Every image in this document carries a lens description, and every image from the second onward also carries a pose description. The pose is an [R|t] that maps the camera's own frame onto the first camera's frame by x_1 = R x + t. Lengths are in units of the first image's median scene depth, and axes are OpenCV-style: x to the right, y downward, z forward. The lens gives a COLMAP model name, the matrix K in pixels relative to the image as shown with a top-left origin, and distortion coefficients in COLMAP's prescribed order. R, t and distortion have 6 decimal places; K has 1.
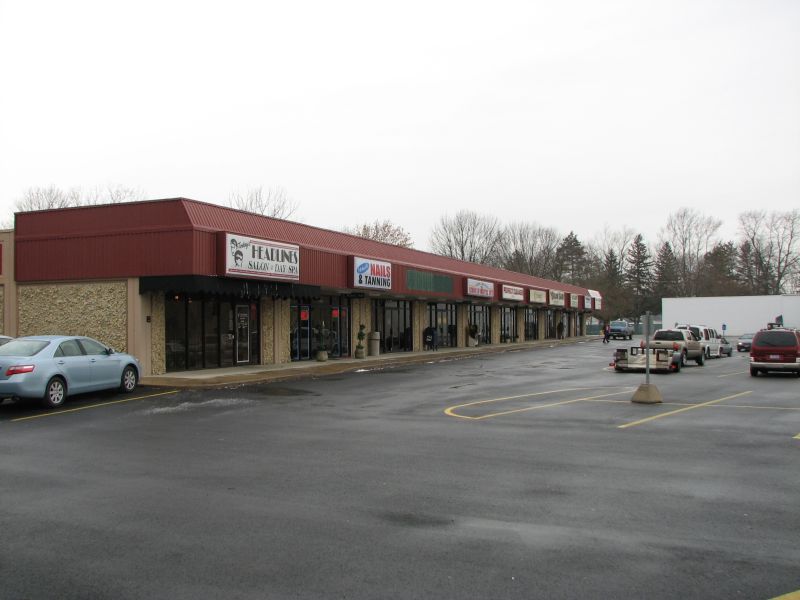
lens RADIAL K [[874.9, 0, 380.9], [0, 874.9, 316.0], [0, 0, 1]] dist [-0.207922, 0.304218]
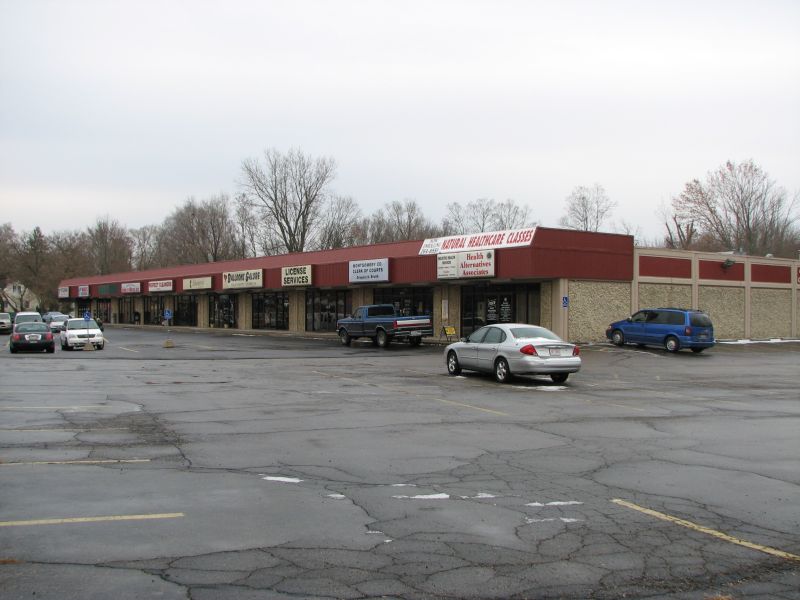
lens RADIAL K [[874.9, 0, 380.9], [0, 874.9, 316.0], [0, 0, 1]] dist [-0.207922, 0.304218]
pose [[-0.545509, 0.015780, -0.837956, 1.591164], [0.015235, 0.999844, 0.008910, 0.017709], [0.837966, -0.007906, -0.545664, 2.996584]]
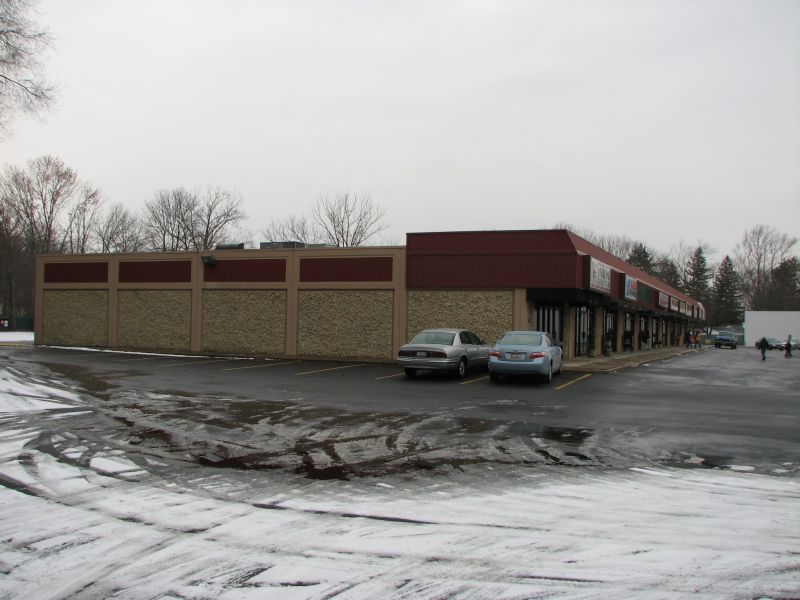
lens RADIAL K [[874.9, 0, 380.9], [0, 874.9, 316.0], [0, 0, 1]] dist [-0.207922, 0.304218]
pose [[0.999121, 0.029471, -0.029803, -0.306639], [-0.029560, 0.999560, -0.002548, 0.004671], [0.029715, 0.003427, 0.999553, -0.217294]]
